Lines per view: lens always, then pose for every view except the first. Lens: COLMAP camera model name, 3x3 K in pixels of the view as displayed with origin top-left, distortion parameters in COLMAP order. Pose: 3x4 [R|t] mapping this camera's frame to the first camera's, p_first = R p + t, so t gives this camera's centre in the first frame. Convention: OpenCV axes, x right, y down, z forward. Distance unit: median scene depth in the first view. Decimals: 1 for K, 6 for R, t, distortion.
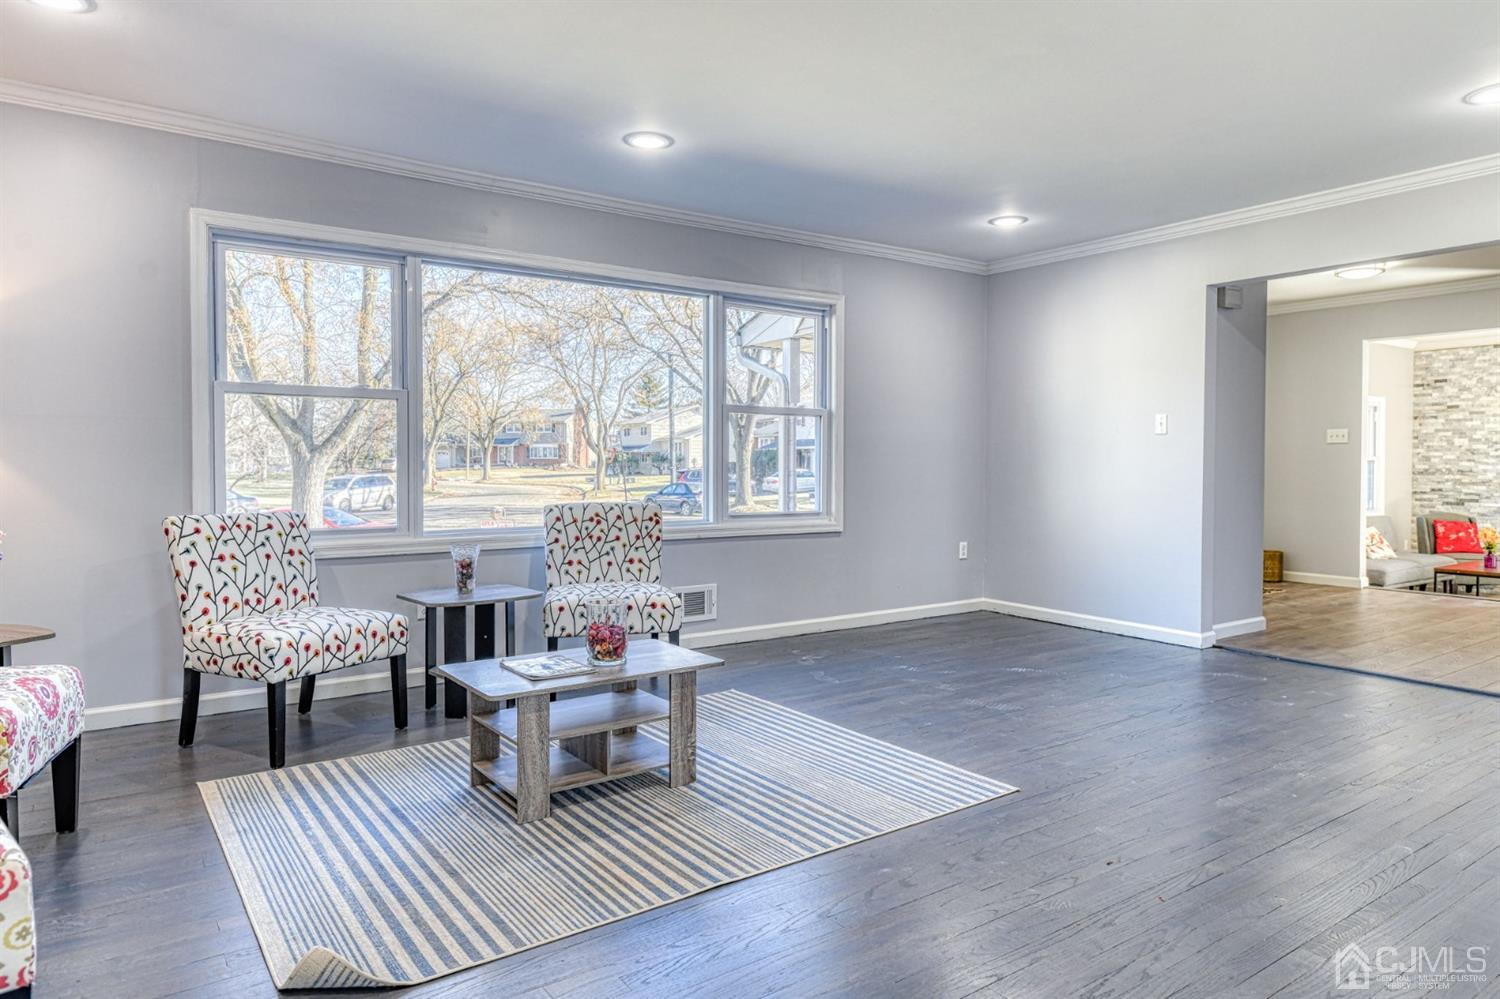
lens RADIAL K [[948.1, 0, 752.7], [0, 948.1, 476.0], [0, 0, 1]] dist [0.006817, -0.003312]
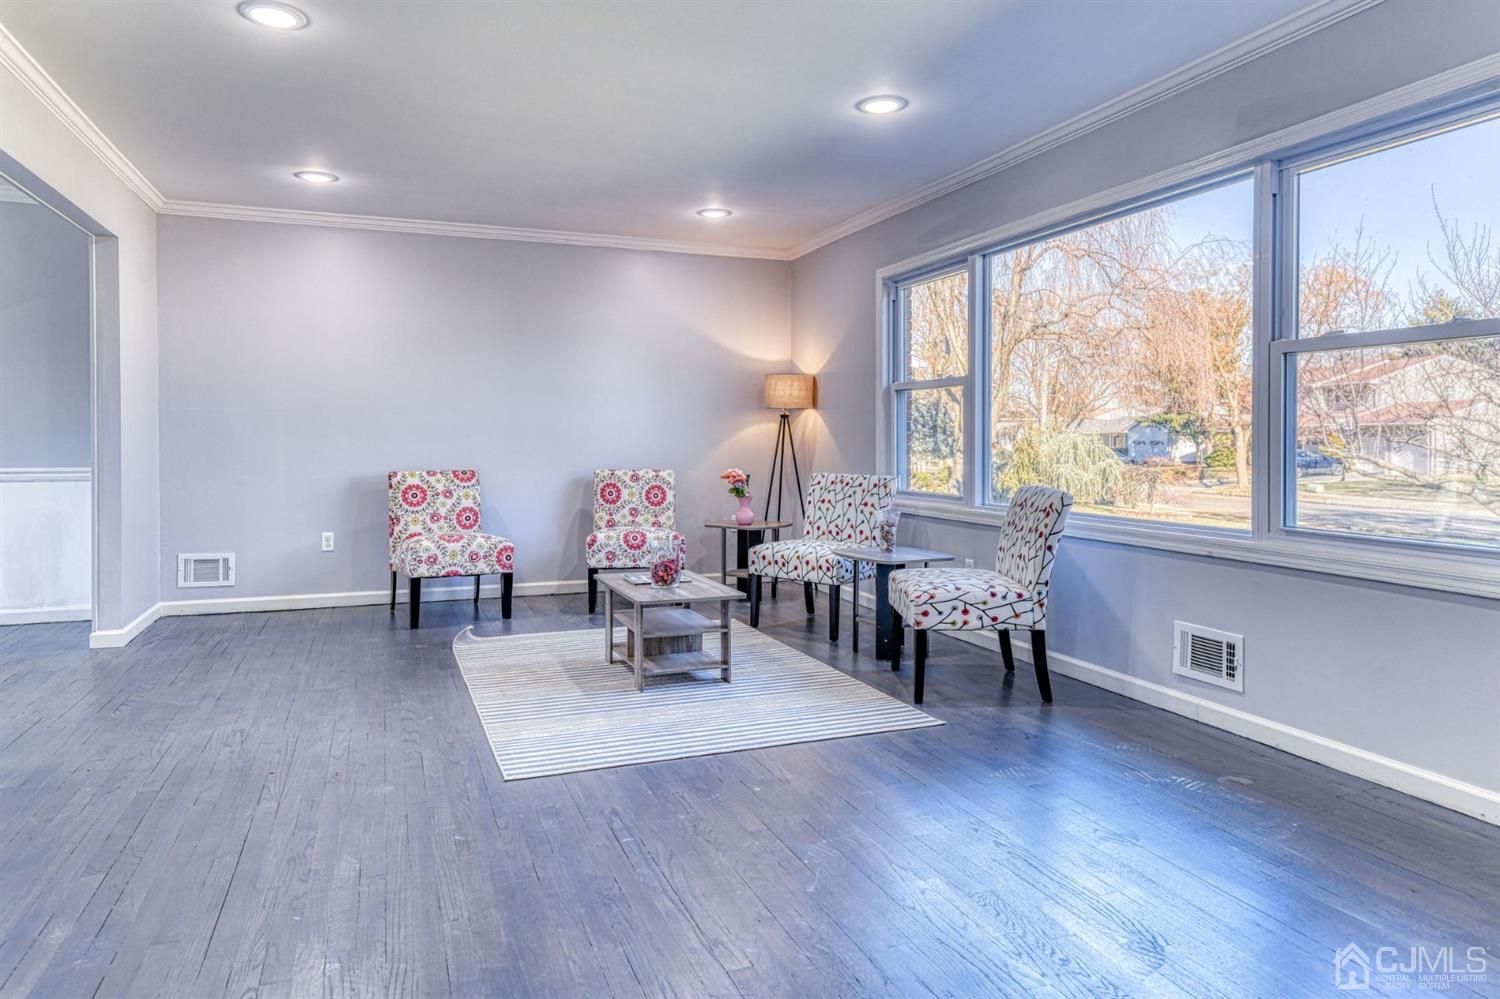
lens RADIAL K [[948.1, 0, 712.7], [0, 948.1, 442.8], [0, 0, 1]] dist [0.006817, -0.003312]
pose [[-0.284626, 0.001404, -0.958638, 0.778751], [-0.016164, 0.999850, 0.006263, -0.012520], [0.958502, 0.017278, -0.284560, 1.005134]]
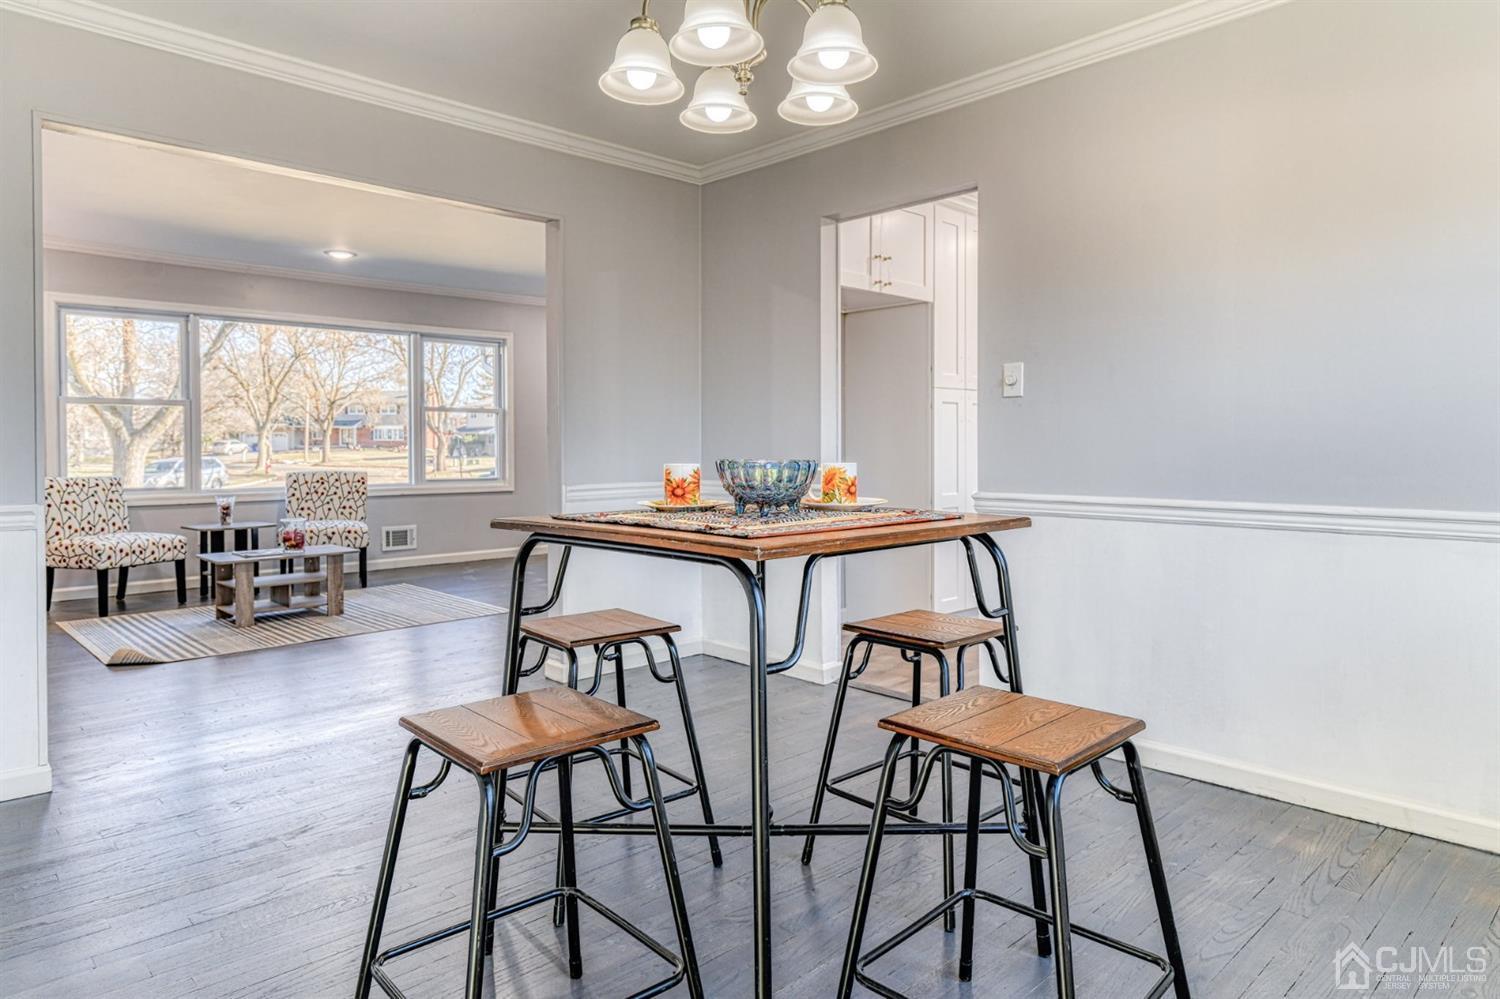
lens RADIAL K [[948.1, 0, 748.9], [0, 948.1, 453.4], [0, 0, 1]] dist [0.006817, -0.003312]
pose [[0.990365, -0.005134, 0.138386, 0.330380], [0.005633, 0.999979, -0.003214, 0.008398], [-0.138366, 0.003963, 0.990373, -0.680248]]
